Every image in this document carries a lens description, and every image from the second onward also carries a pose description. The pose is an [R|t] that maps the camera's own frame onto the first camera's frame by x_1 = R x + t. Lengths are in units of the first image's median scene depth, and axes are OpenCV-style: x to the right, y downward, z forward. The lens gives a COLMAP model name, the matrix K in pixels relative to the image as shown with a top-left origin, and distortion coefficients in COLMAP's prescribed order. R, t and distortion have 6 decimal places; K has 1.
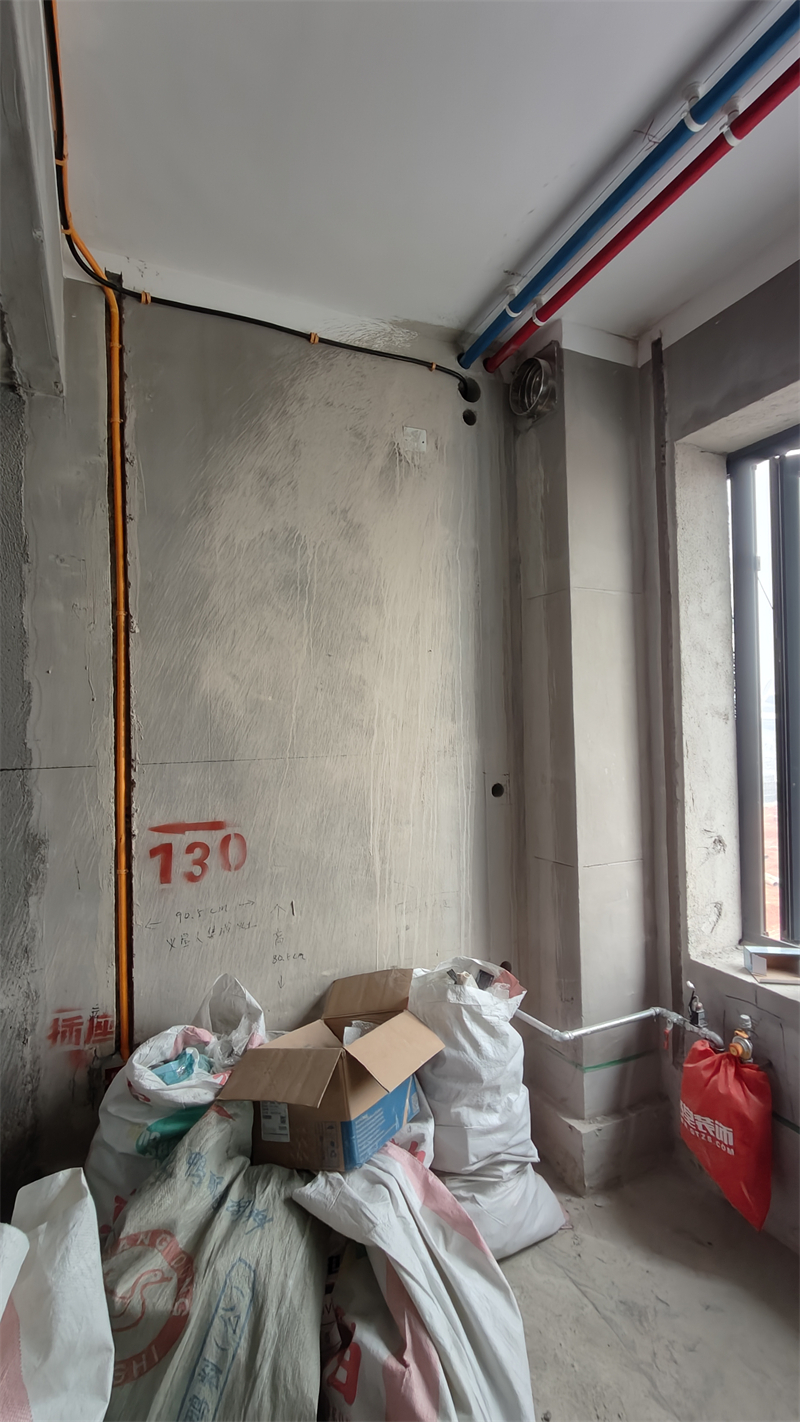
lens RADIAL K [[658.2, 0, 396.3], [0, 658.2, 707.9], [0, 0, 1]] dist [-0.004015, 0.000363]
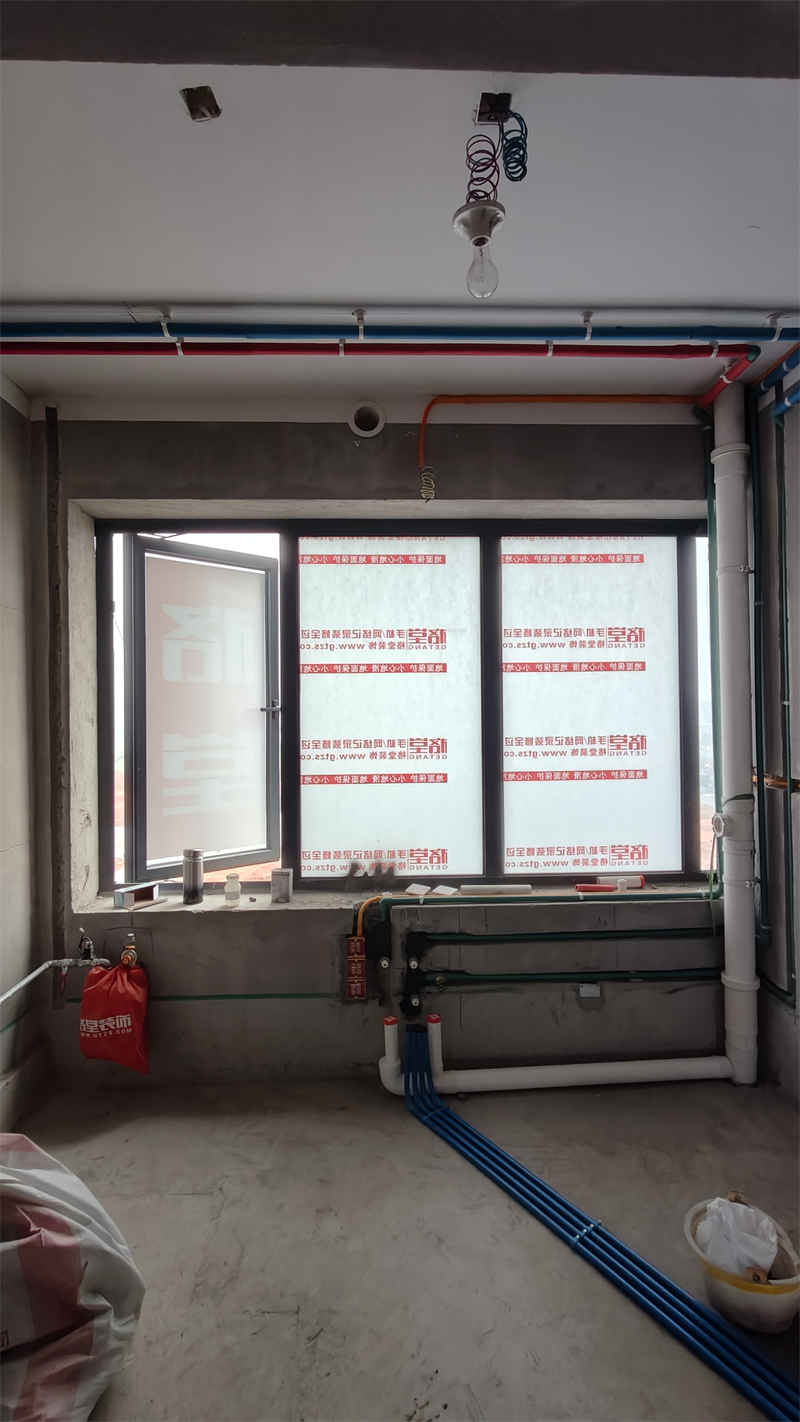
lens RADIAL K [[687.1, 0, 406.6], [0, 687.1, 705.5], [0, 0, 1]] dist [-0.001647, -0.000067]
pose [[0.368396, 0.034084, 0.929044, -0.548761], [-0.011877, 0.999419, -0.031956, 0.019504], [-0.929593, 0.000738, 0.368587, -0.074543]]
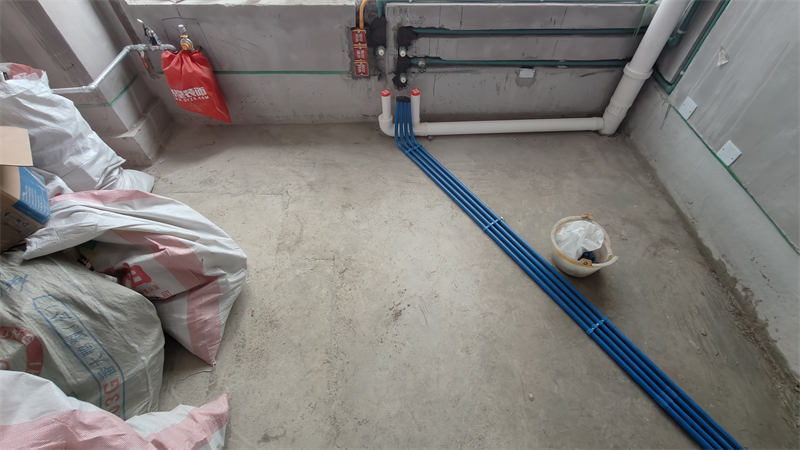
lens RADIAL K [[367.3, 0, 399.5], [0, 367.3, 237.4], [0, 0, 1]] dist [-0.001369, 0.000142]
pose [[0.386324, -0.707701, 0.591534, -0.204973], [-0.029411, 0.631547, 0.774780, 0.038871], [-0.921894, -0.316714, 0.223168, 0.043498]]
